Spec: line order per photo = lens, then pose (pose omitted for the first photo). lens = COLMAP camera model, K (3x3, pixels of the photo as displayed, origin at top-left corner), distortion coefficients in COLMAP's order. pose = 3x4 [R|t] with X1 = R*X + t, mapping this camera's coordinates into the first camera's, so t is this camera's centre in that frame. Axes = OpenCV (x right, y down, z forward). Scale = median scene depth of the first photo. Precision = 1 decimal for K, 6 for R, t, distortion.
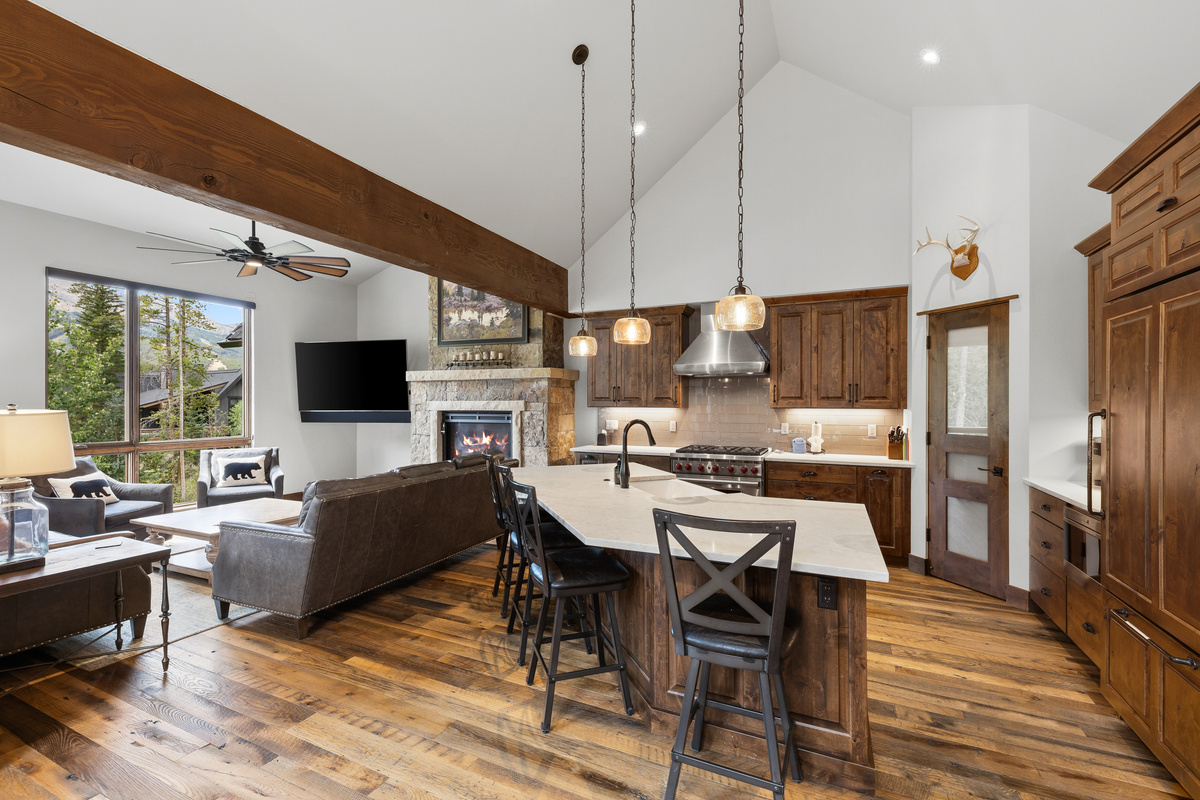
lens RADIAL K [[519.9, 0, 604.7], [0, 519.9, 400.0], [0, 0, 1]] dist [0.022457, -0.008540]
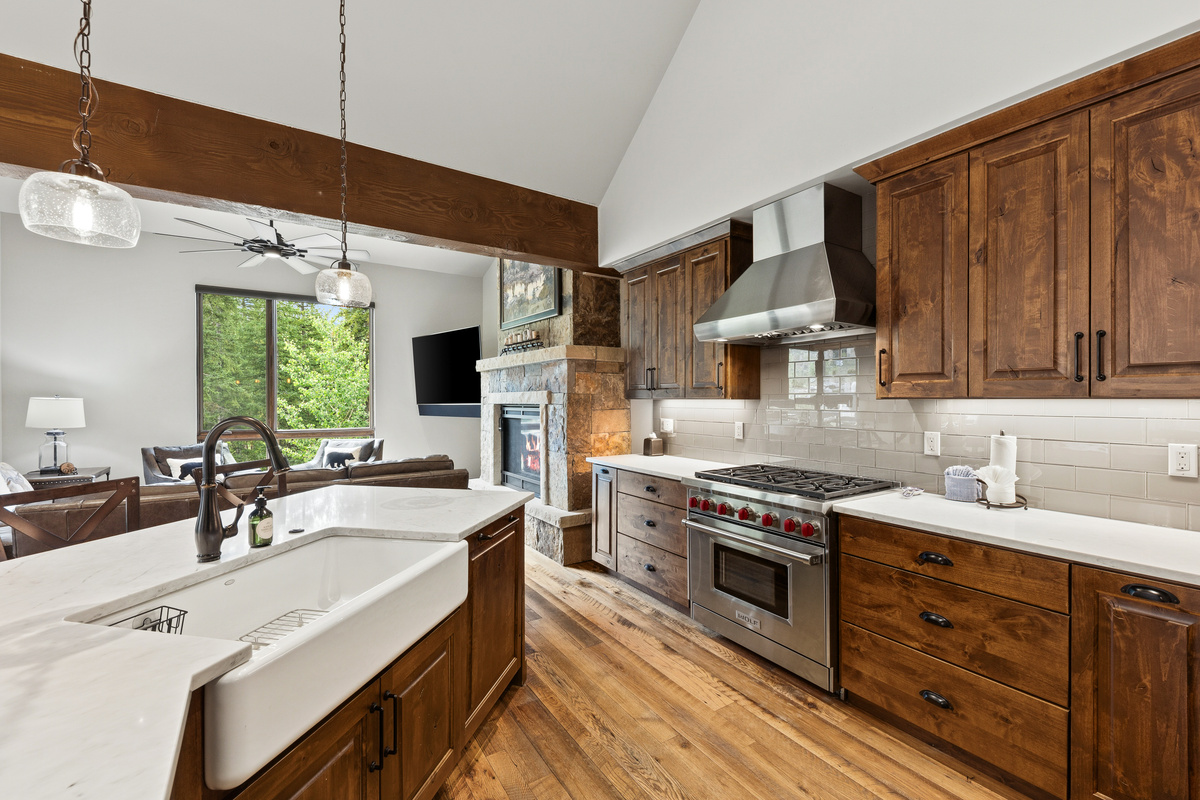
lens RADIAL K [[503.0, 0, 604.9], [0, 503.0, 397.6], [0, 0, 1]] dist [0.014173, -0.008099]
pose [[0.849051, -0.004346, -0.528293, 0.296381], [0.005432, 0.999985, 0.000504, 0.011009], [0.528283, -0.003298, 0.849062, 0.409029]]
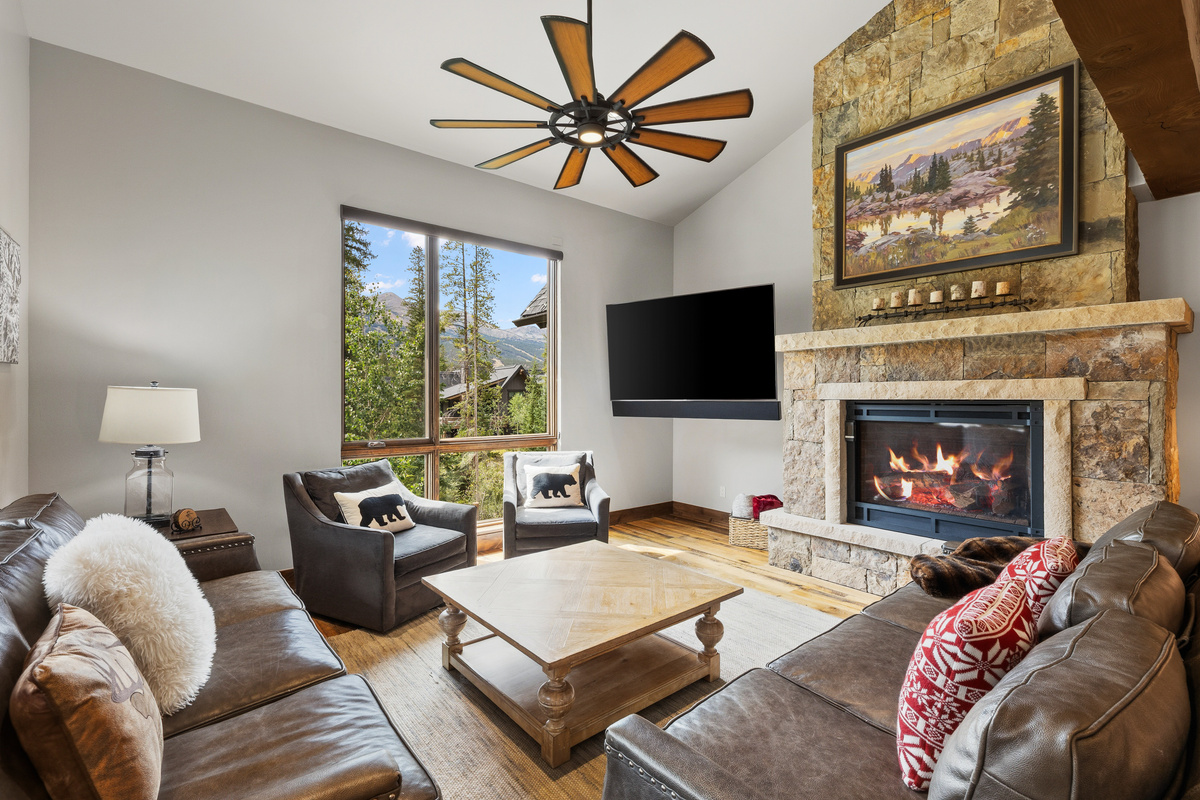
lens RADIAL K [[536.4, 0, 602.0], [0, 536.4, 395.4], [0, 0, 1]] dist [0.013329, -0.000190]
pose [[0.903096, -0.000019, -0.429438, -0.322604], [0.001667, 0.999993, 0.003462, 0.013753], [0.429435, -0.003842, 0.903090, 0.380967]]
